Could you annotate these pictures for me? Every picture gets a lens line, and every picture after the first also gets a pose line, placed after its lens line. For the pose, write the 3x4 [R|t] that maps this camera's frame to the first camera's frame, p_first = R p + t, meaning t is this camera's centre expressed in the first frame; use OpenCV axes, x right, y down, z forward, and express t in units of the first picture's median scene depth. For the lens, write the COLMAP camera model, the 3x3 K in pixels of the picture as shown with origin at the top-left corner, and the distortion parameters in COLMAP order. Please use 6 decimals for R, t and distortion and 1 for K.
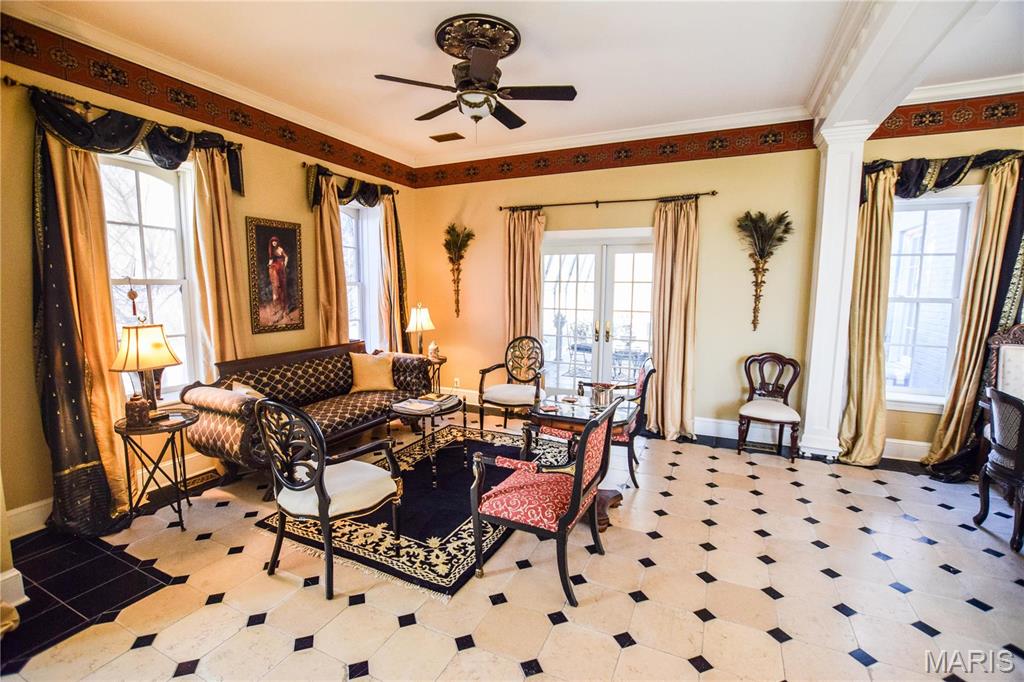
lens RADIAL K [[456.5, 0, 517.4], [0, 456.5, 337.6], [0, 0, 1]] dist [-0.017193, 0.001054]
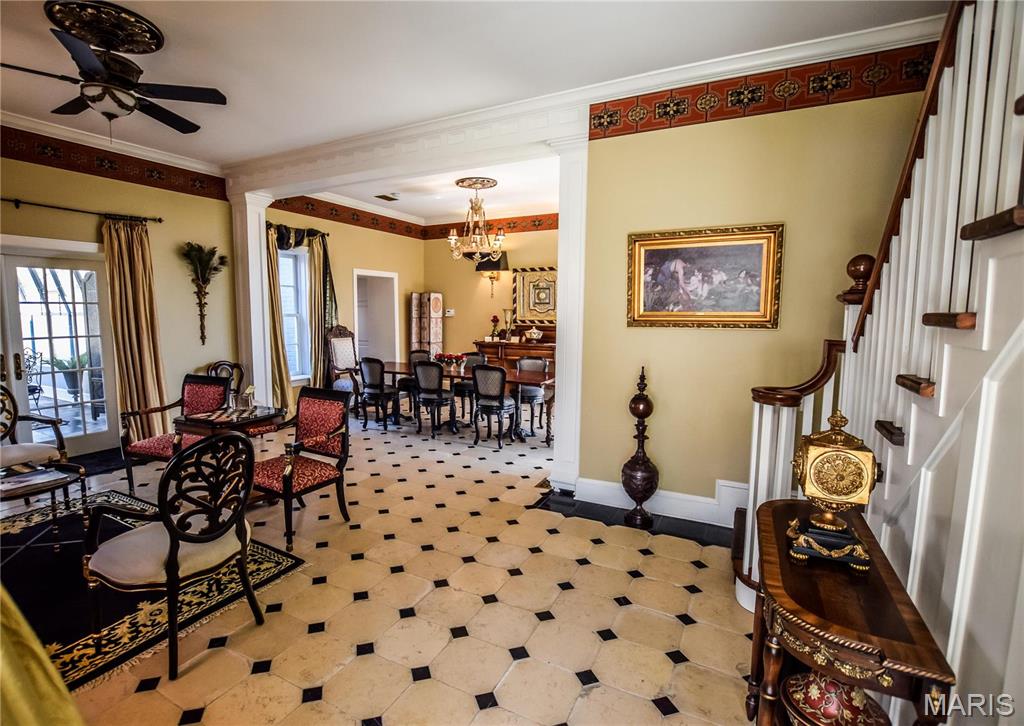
lens RADIAL K [[497.6, 0, 477.1], [0, 497.6, 363.3], [0, 0, 1]] dist [0.001961, -0.000093]
pose [[0.080448, -0.119389, 0.989583, -0.823818], [0.112299, 0.987565, 0.110017, -0.035184], [-0.990413, 0.102279, 0.092855, 0.213385]]
